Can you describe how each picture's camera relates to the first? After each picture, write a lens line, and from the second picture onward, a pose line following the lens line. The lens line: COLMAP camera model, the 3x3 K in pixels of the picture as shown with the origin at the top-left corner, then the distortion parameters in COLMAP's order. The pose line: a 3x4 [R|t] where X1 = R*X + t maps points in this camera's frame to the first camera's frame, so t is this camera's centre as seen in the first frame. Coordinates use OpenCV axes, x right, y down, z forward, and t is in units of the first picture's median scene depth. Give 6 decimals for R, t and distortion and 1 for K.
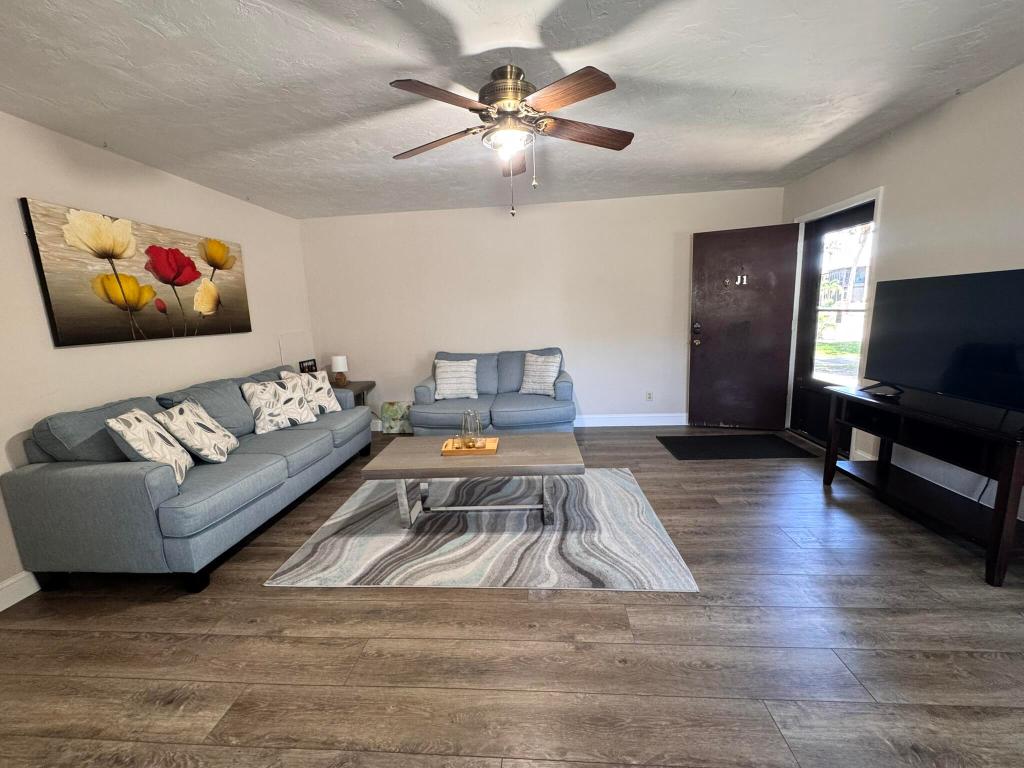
lens RADIAL K [[409.6, 0, 512.0], [0, 409.6, 384.0], [0, 0, 1]] dist [-0.001272, -0.000484]
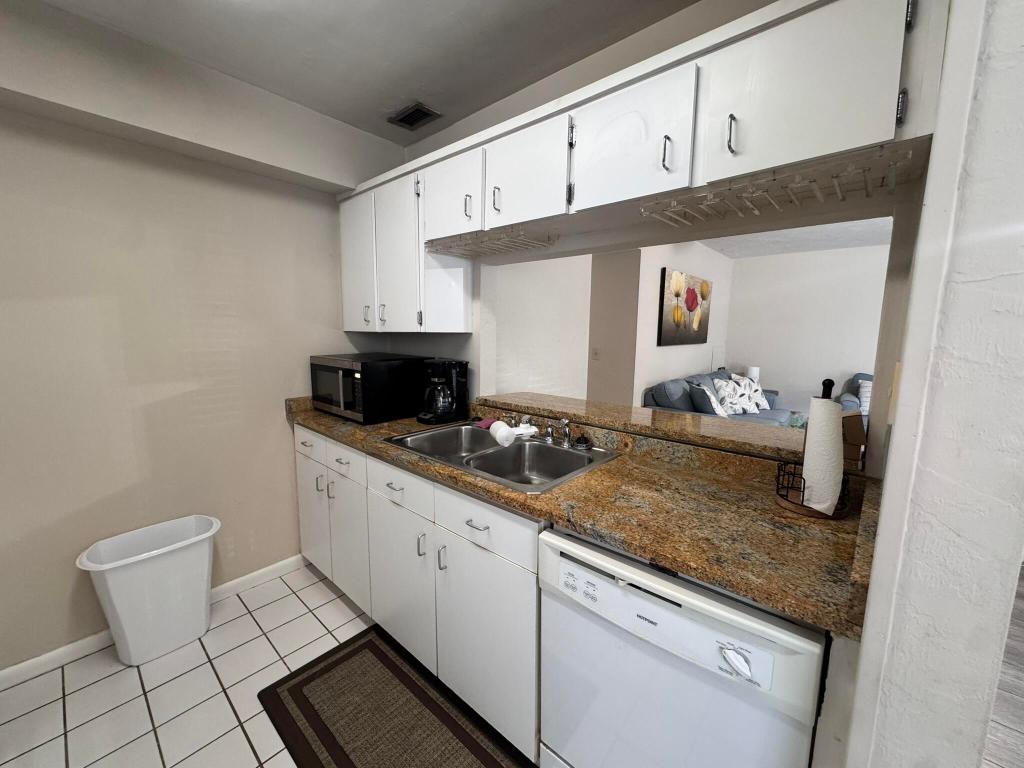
lens RADIAL K [[409.6, 0, 512.0], [0, 409.6, 384.0], [0, 0, 1]] dist [-0.001272, -0.000484]
pose [[0.795758, 0.128041, -0.591924, -0.410967], [-0.151518, 0.988403, 0.010111, 0.125979], [0.586354, 0.081641, 0.805930, -0.673689]]
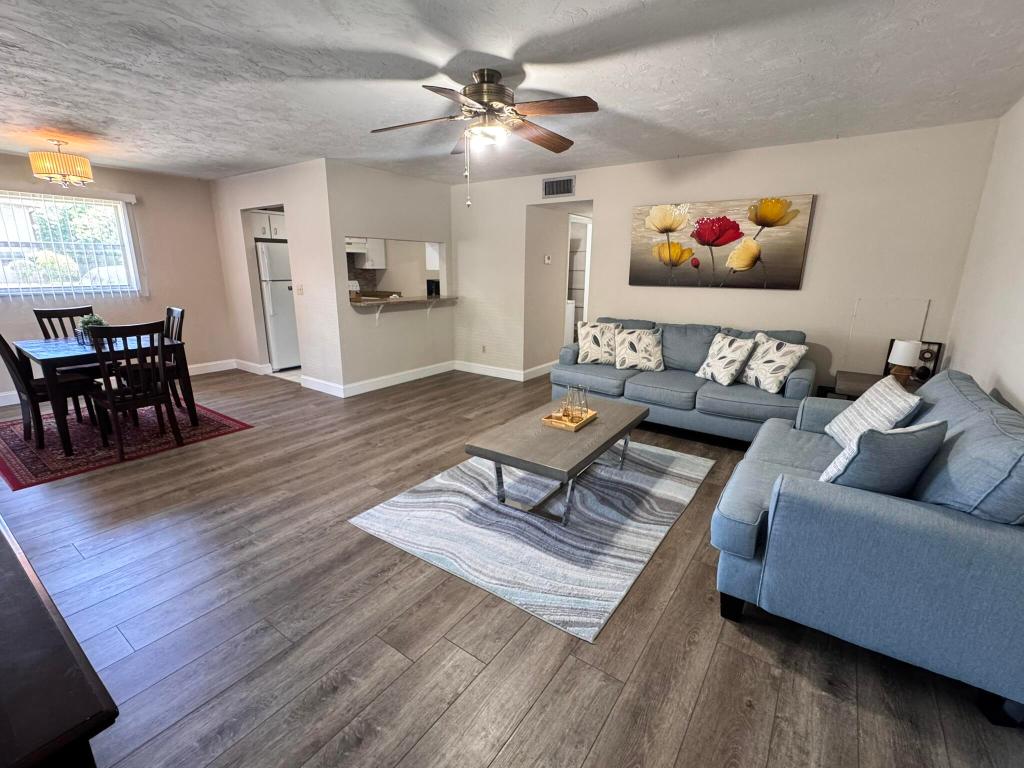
lens RADIAL K [[459.5, 0, 512.0], [0, 459.5, 384.0], [0, 0, 1]] dist [0.002483, 0.000092]
pose [[-0.515407, 0.254289, -0.818348, 0.819216], [-0.133688, 0.919407, 0.369891, -0.301790], [0.846453, 0.300048, -0.439873, 1.265300]]
